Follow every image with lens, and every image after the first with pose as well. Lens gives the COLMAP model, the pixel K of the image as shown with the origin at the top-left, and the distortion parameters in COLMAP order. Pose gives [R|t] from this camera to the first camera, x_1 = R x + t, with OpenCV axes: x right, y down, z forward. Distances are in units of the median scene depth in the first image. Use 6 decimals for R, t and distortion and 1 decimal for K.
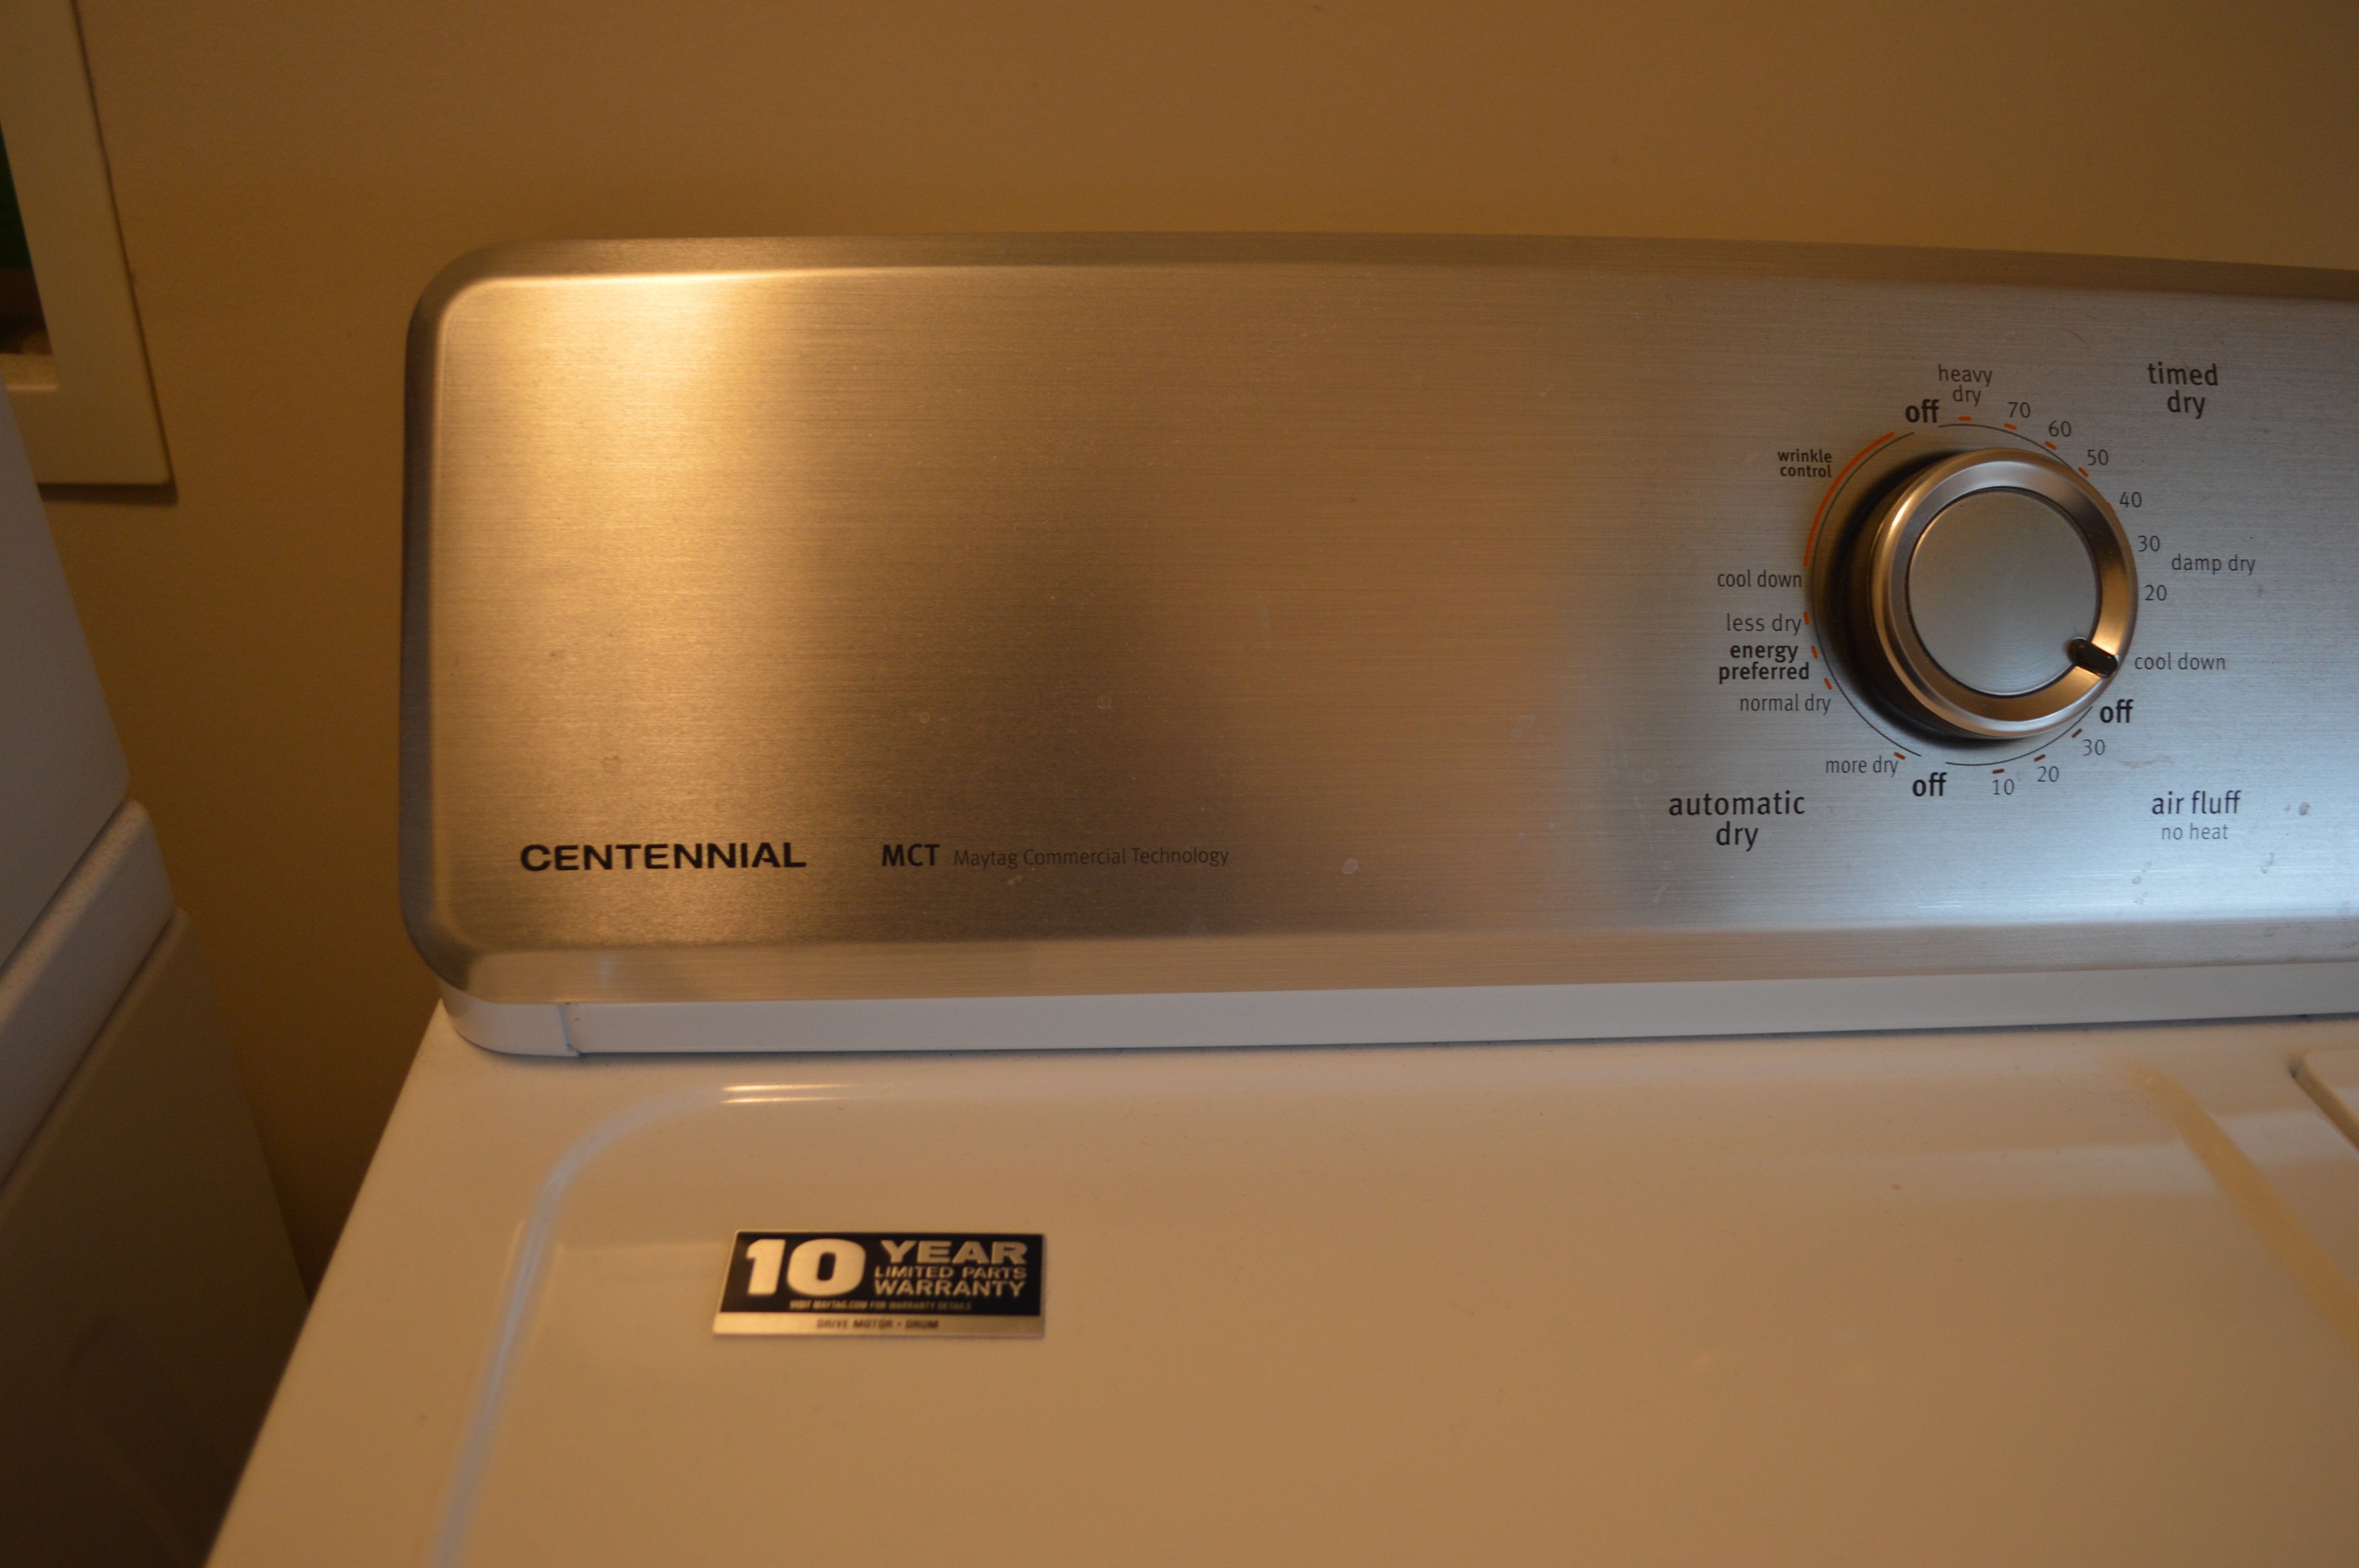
lens RADIAL K [[1860.9, 0, 1179.5], [0, 1860.9, 784.0], [0, 0, 1]] dist [-0.092921, 0.015758]
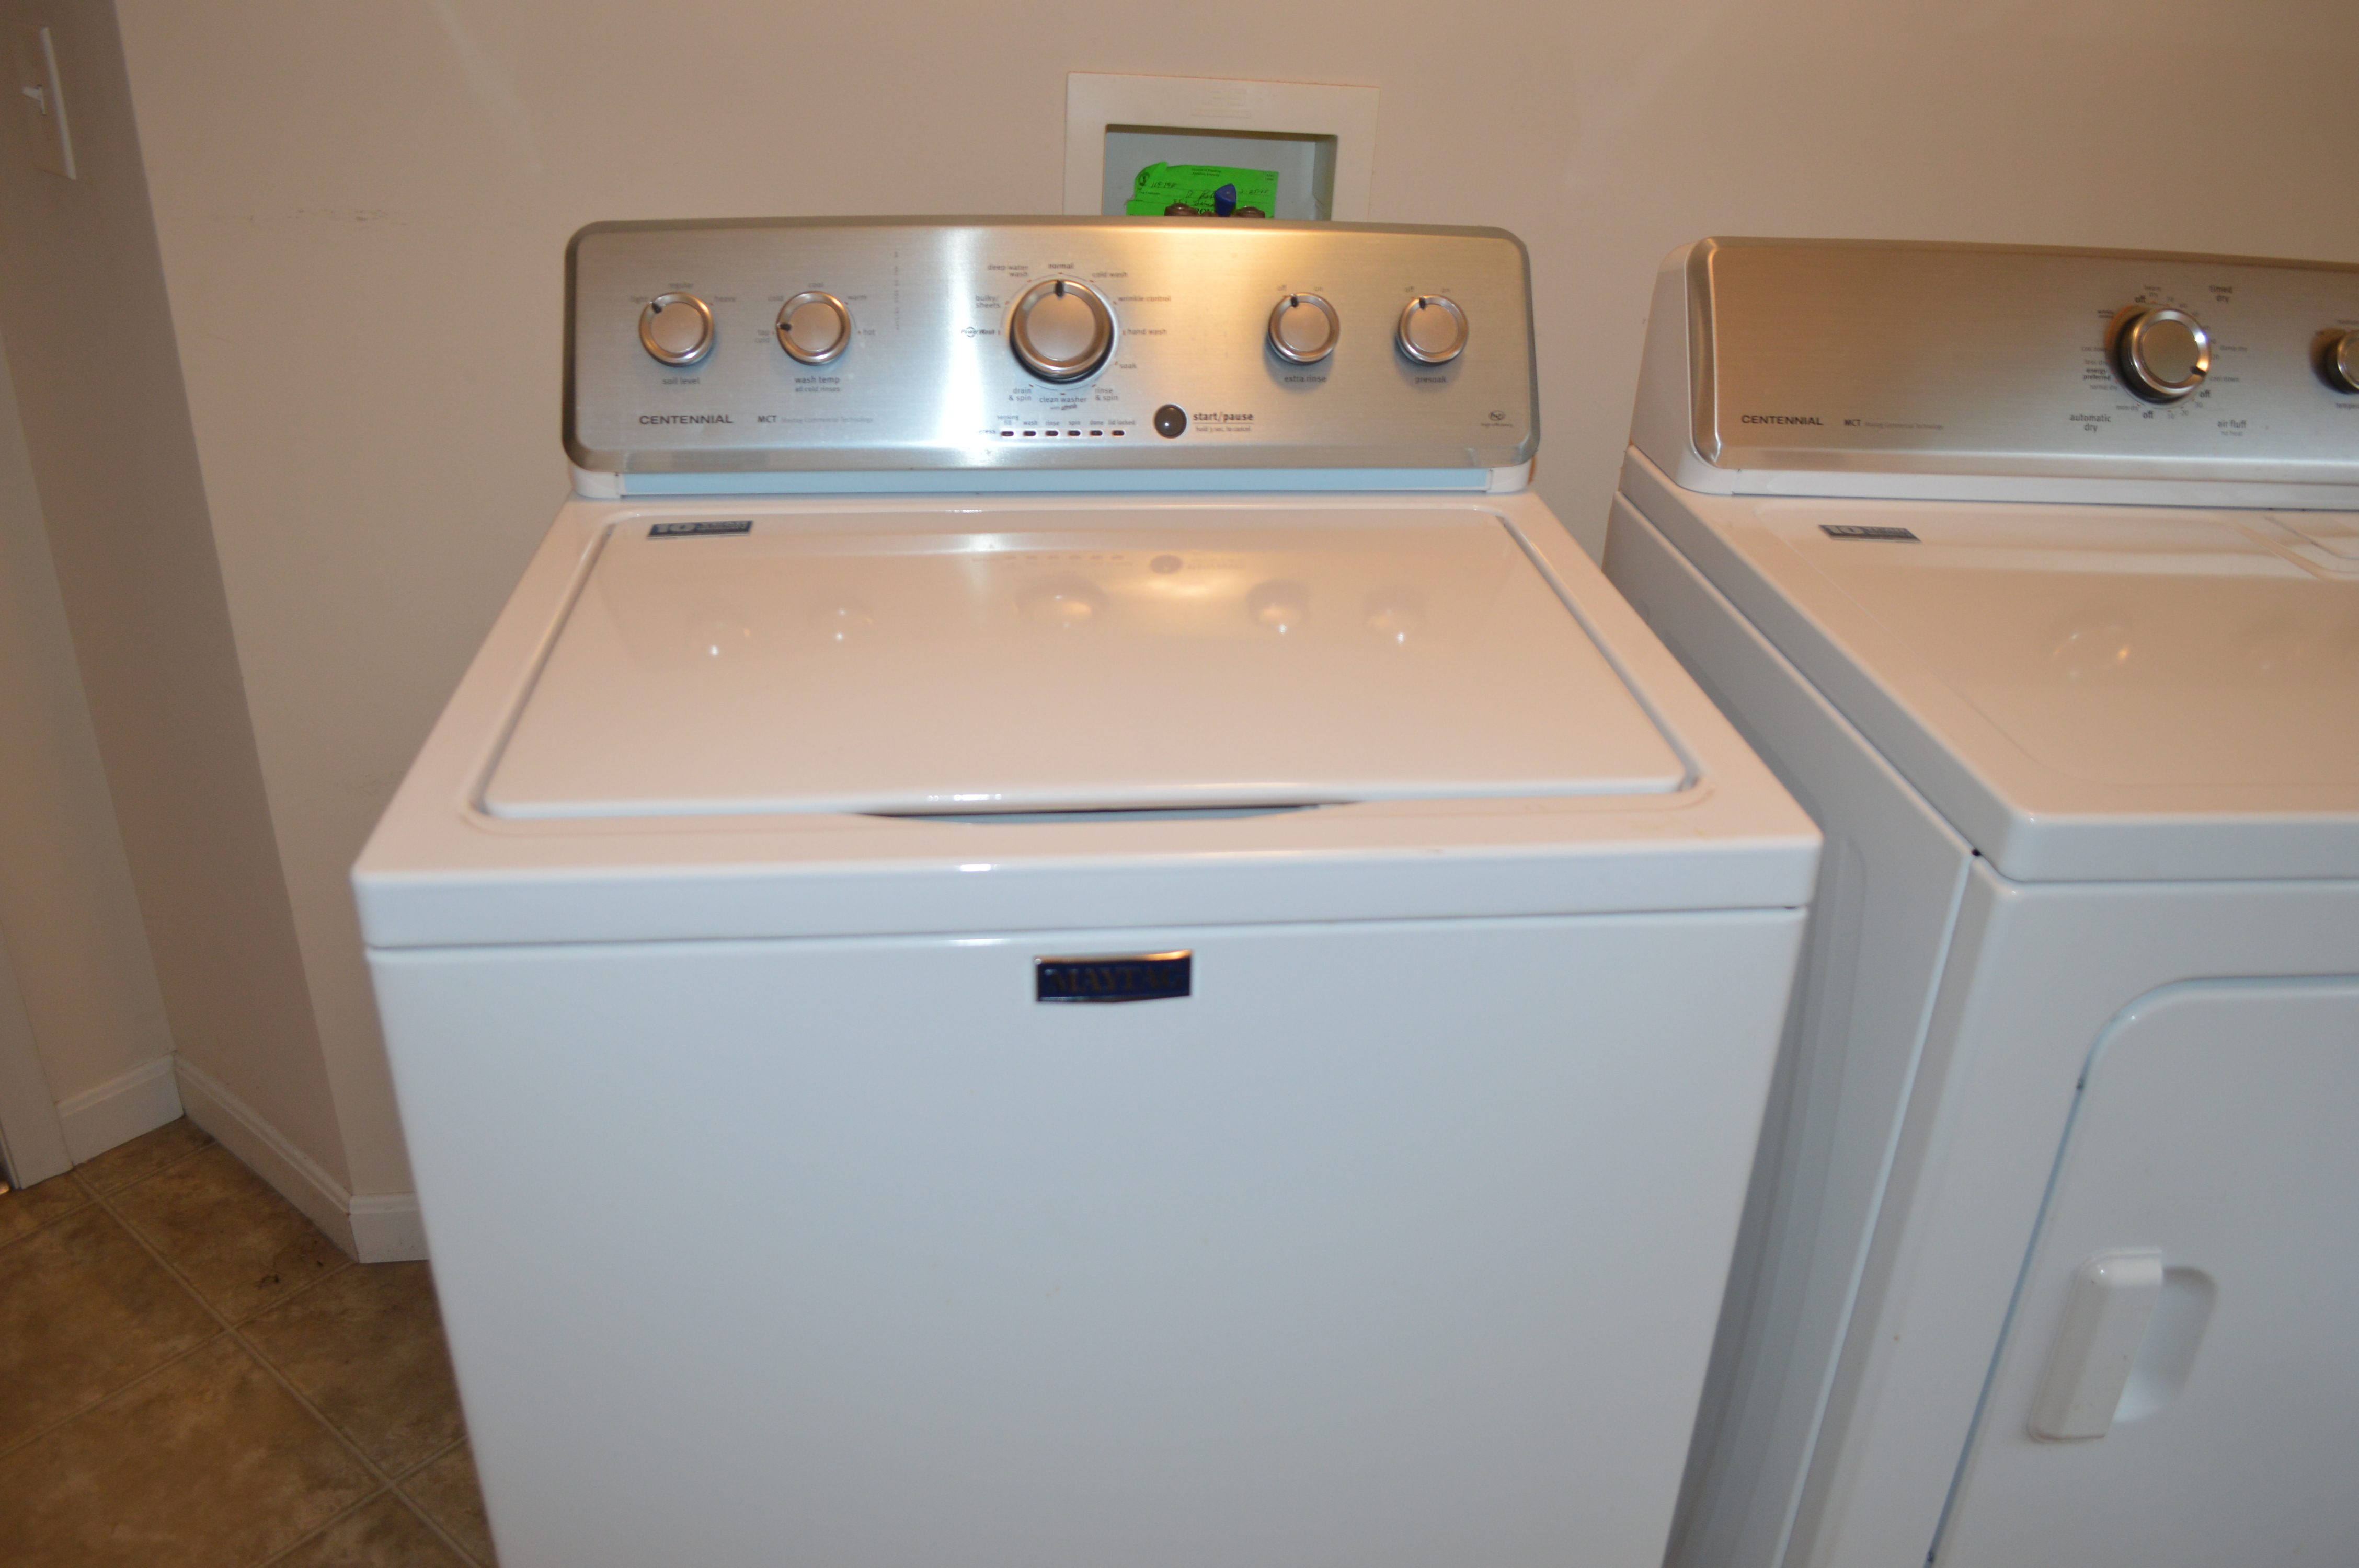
lens RADIAL K [[1860.9, 0, 1179.5], [0, 1860.9, 784.0], [0, 0, 1]] dist [-0.092921, 0.015758]
pose [[0.999979, -0.002133, 0.006084, -1.271960], [0.002468, 0.998444, -0.055703, 0.800533], [-0.005955, 0.055717, 0.998429, -2.050375]]
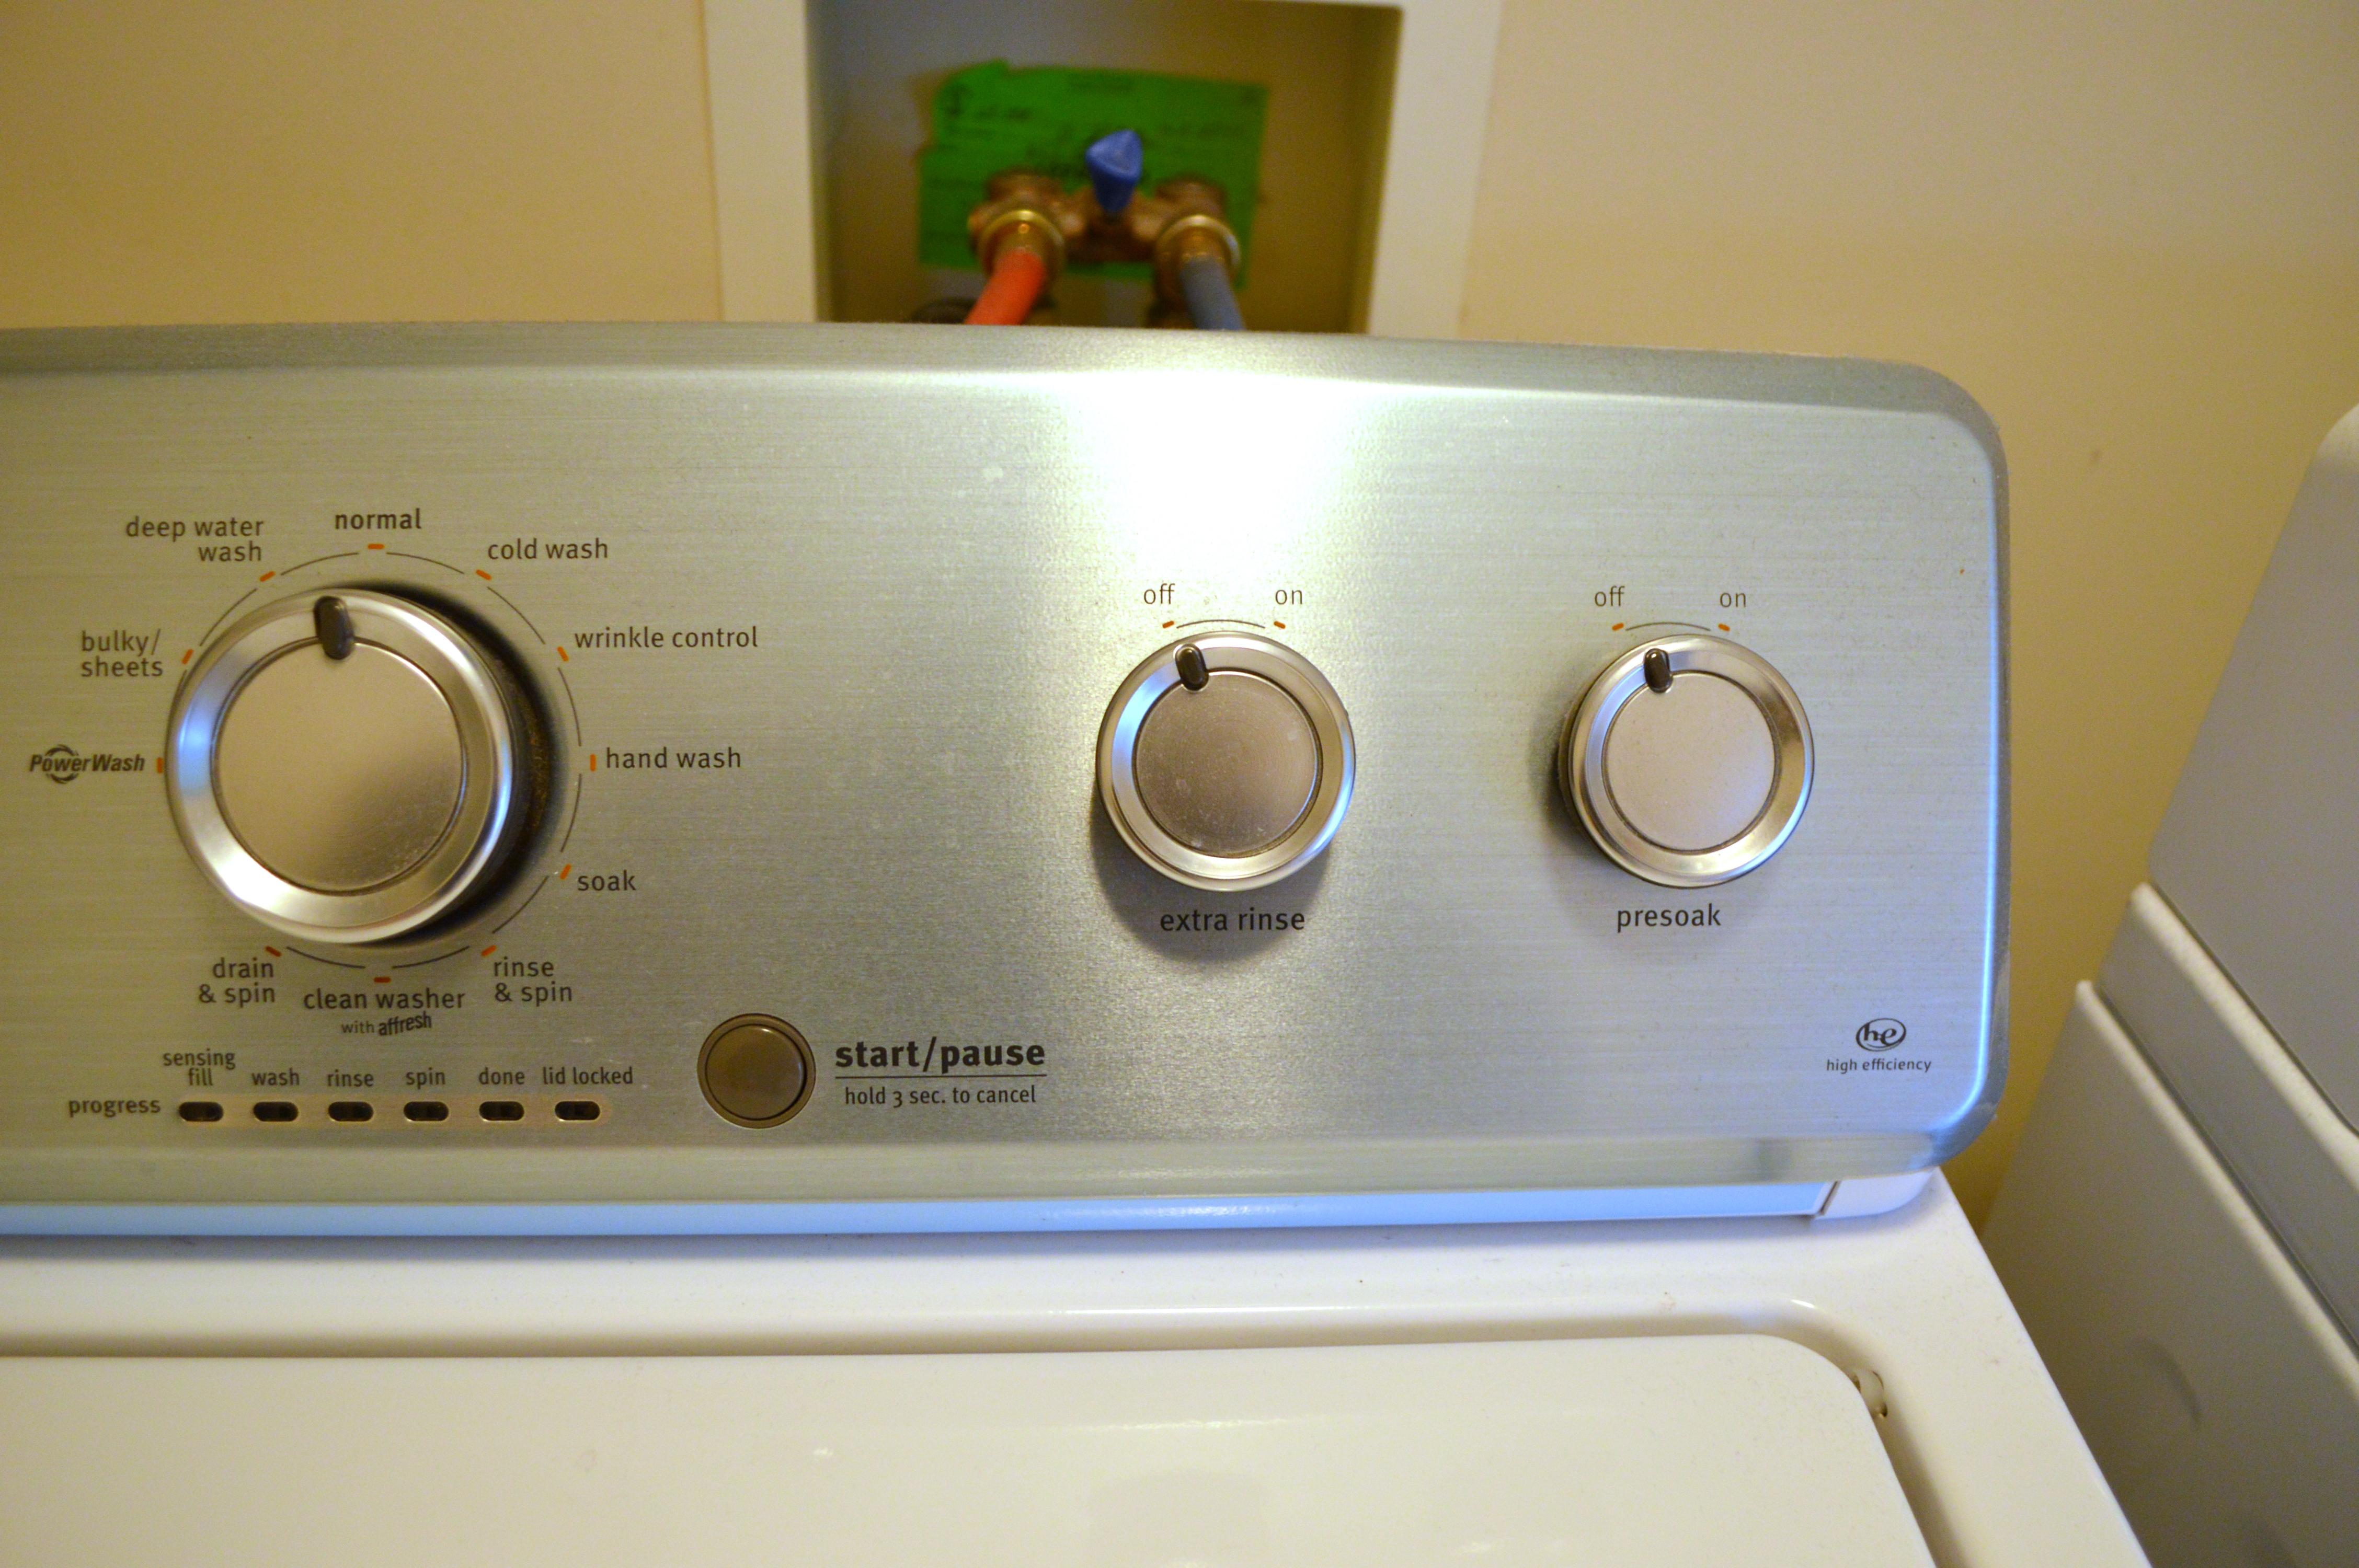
lens RADIAL K [[1860.9, 0, 1179.5], [0, 1860.9, 784.0], [0, 0, 1]] dist [-0.092921, 0.015758]
pose [[0.999145, 0.024411, -0.033367, -1.050739], [-0.023383, 0.999250, 0.030875, -0.088059], [0.034096, -0.030068, 0.998966, -0.009825]]
